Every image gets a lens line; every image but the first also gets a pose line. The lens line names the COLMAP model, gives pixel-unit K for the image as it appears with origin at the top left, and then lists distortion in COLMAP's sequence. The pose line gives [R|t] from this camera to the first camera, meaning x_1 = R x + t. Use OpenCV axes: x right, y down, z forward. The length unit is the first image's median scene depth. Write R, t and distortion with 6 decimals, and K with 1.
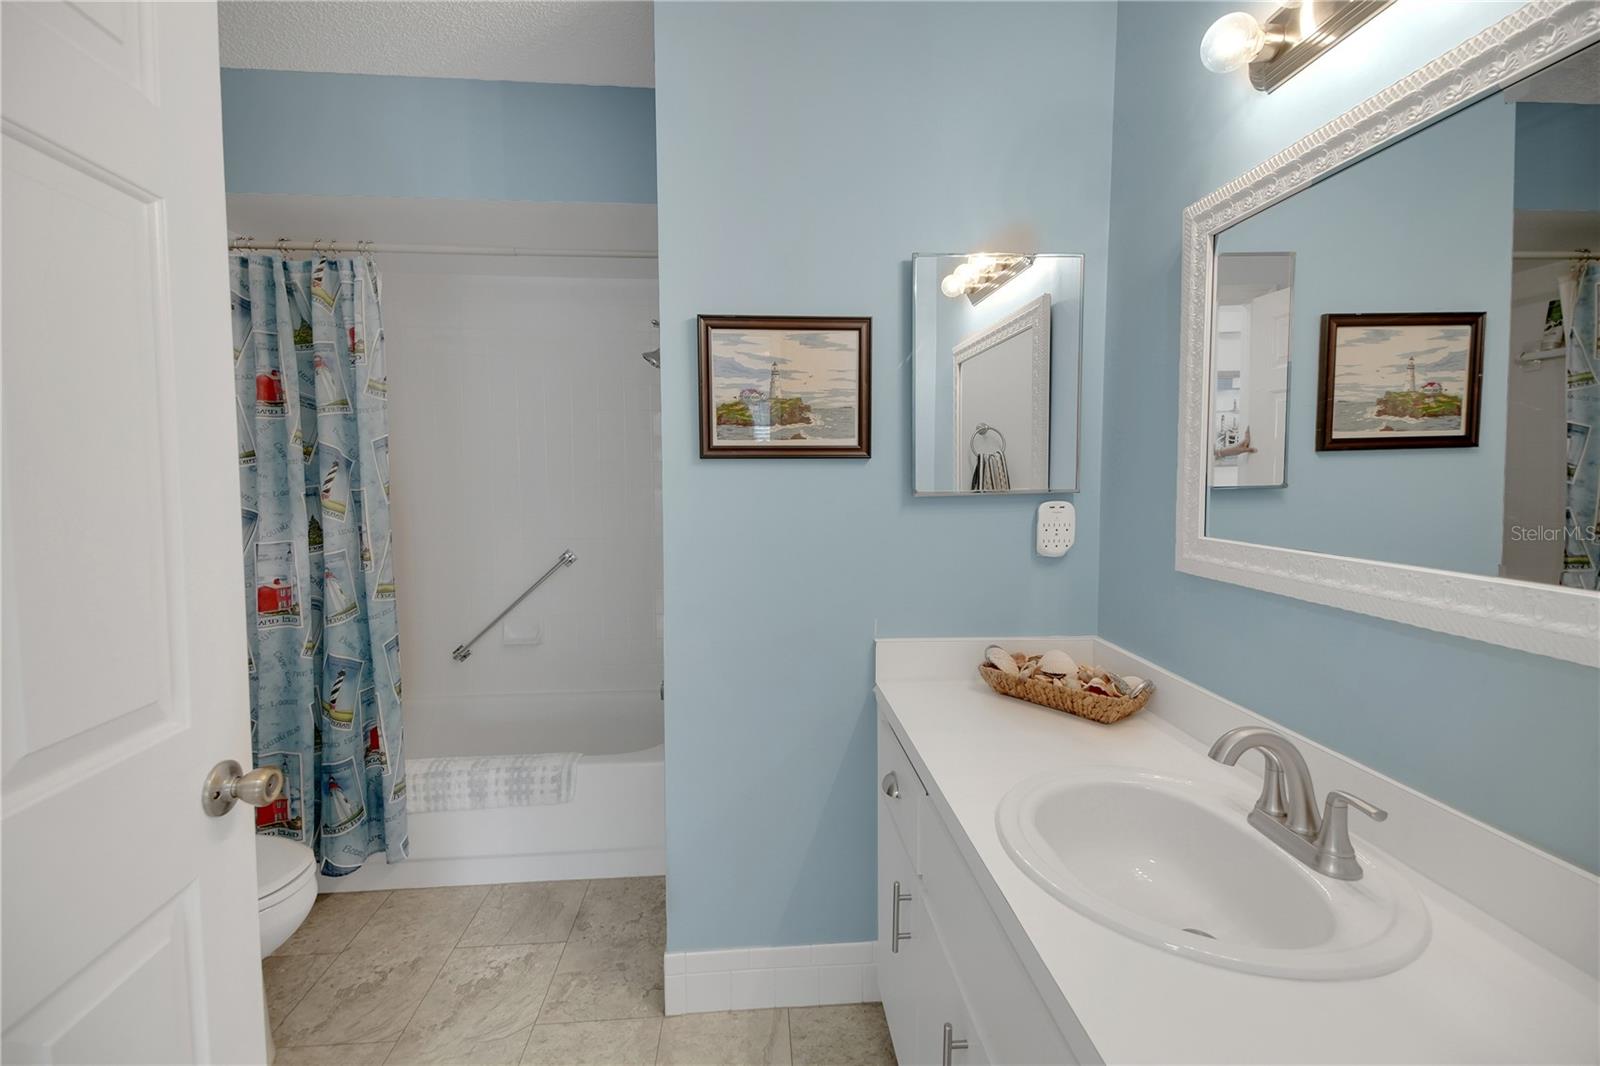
lens RADIAL K [[686.4, 0, 799.3], [0, 686.4, 509.5], [0, 0, 1]] dist [0.049270, -0.021259]
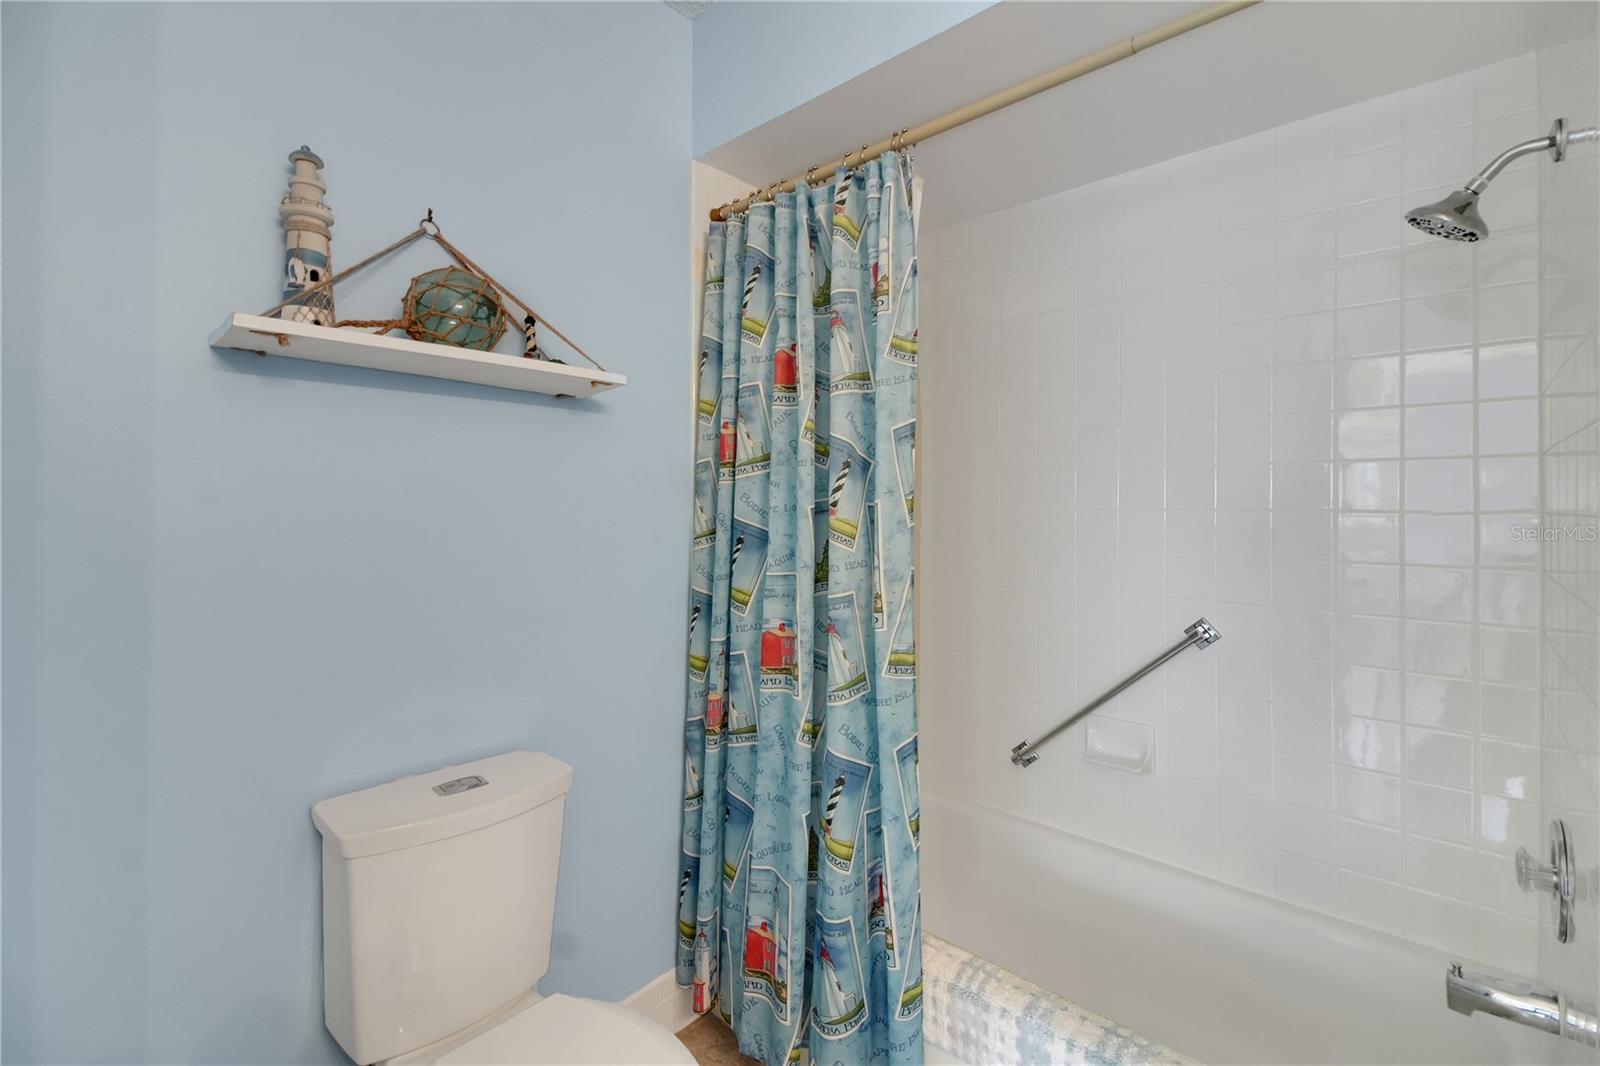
lens RADIAL K [[686.4, 0, 799.3], [0, 686.4, 509.5], [0, 0, 1]] dist [0.049270, -0.021259]
pose [[0.691779, 0.007689, -0.722068, -0.210208], [-0.043267, 0.998588, -0.030819, 0.000857], [0.720812, 0.052562, 0.691135, 0.501180]]
